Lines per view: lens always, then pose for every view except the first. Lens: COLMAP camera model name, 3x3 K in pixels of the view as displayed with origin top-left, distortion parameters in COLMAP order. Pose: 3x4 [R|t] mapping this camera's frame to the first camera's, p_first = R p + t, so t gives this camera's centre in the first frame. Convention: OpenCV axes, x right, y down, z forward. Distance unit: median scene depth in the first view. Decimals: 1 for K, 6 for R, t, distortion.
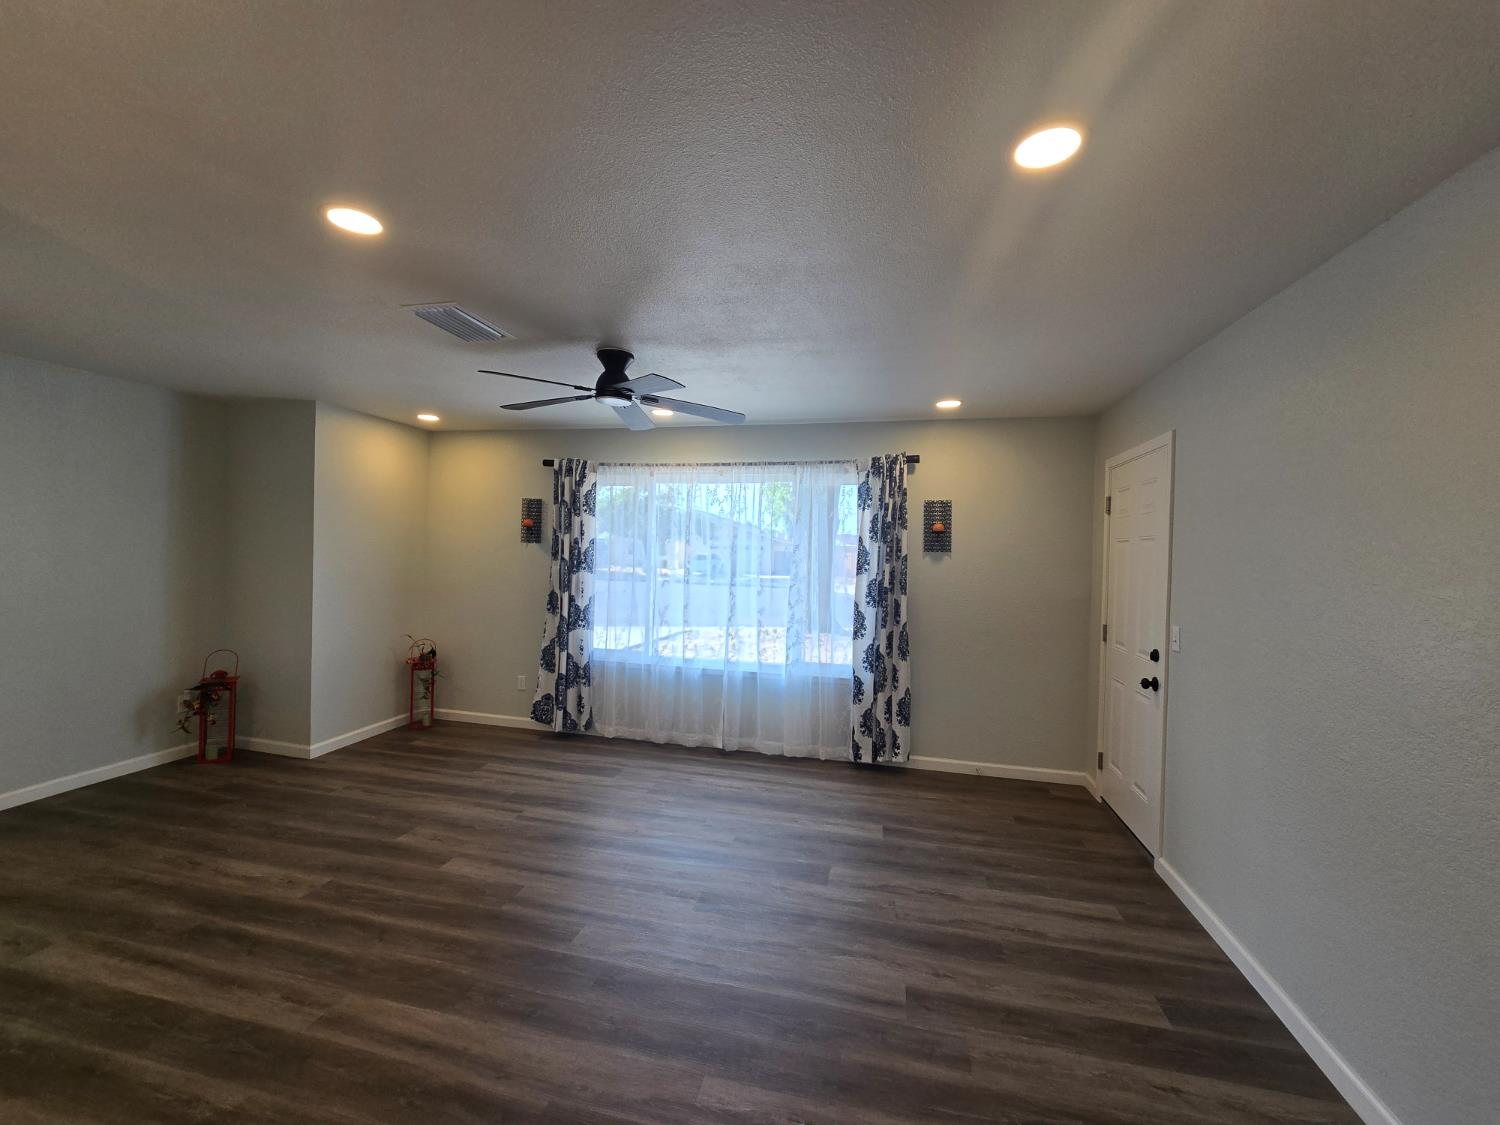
lens RADIAL K [[615.0, 0, 742.5], [0, 615.0, 557.4], [0, 0, 1]] dist [-0.001679, 0.000073]
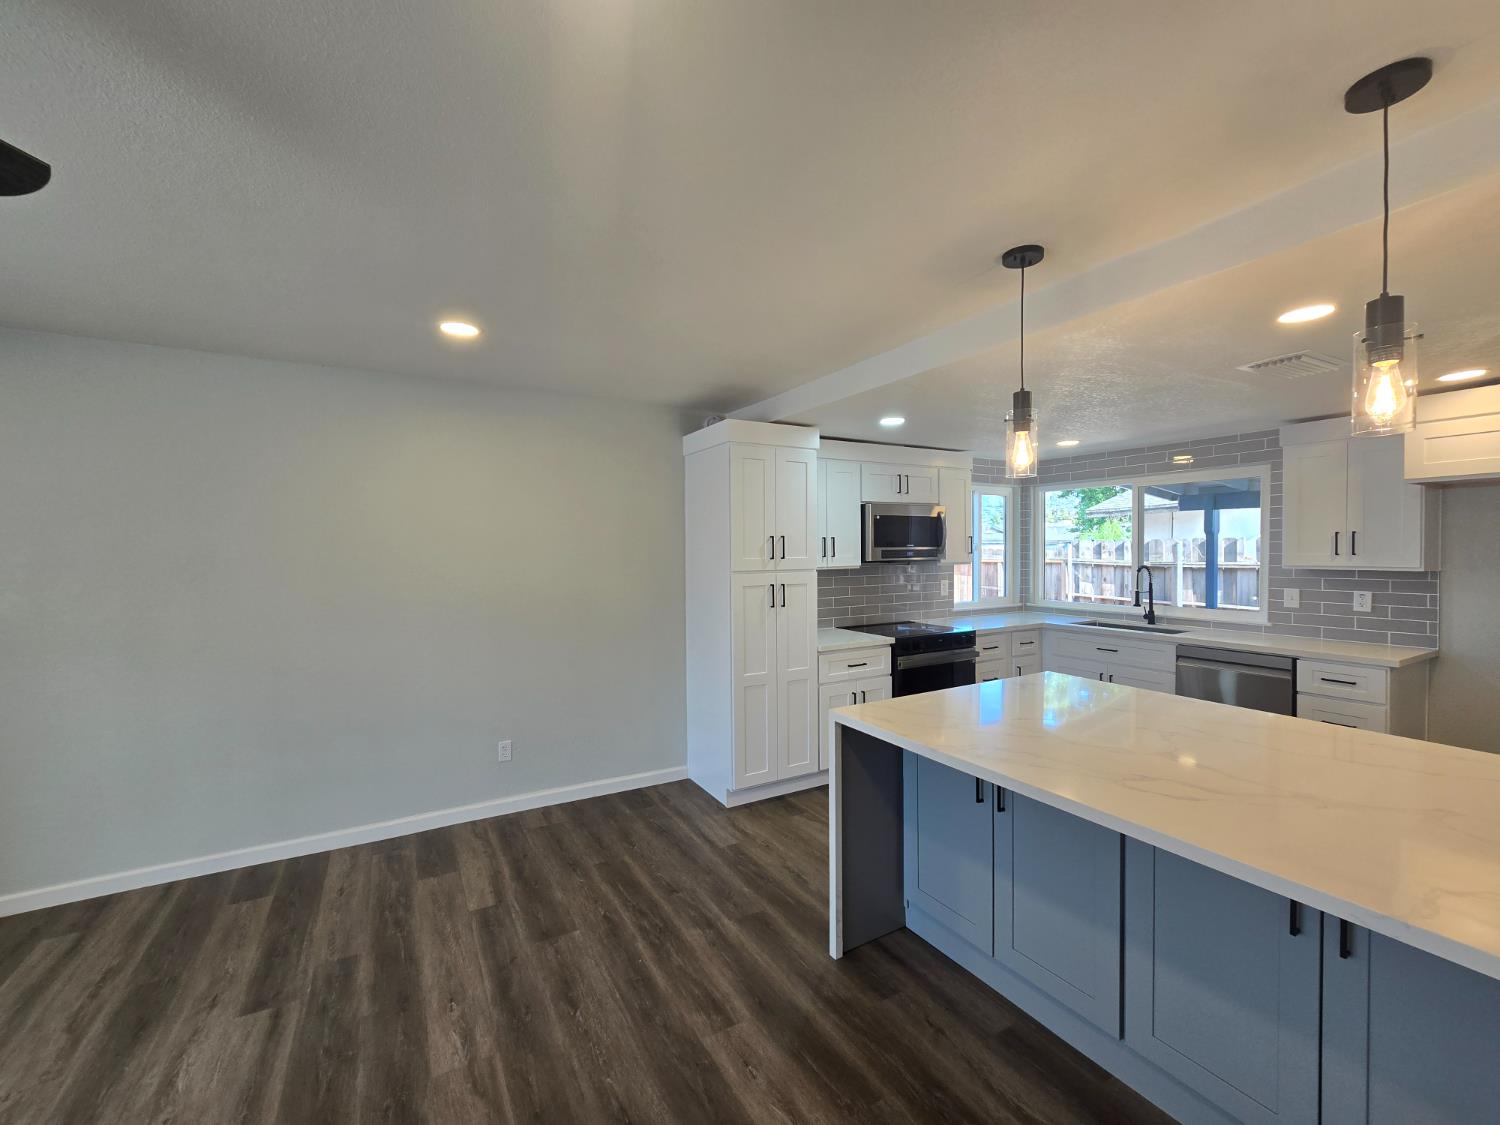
lens RADIAL K [[615.0, 0, 742.5], [0, 615.0, 557.4], [0, 0, 1]] dist [-0.001679, 0.000073]
pose [[-0.680000, -0.030671, 0.732571, -0.495927], [-0.004861, 0.999291, 0.037326, -0.021891], [-0.733196, 0.021820, -0.679667, 0.571733]]
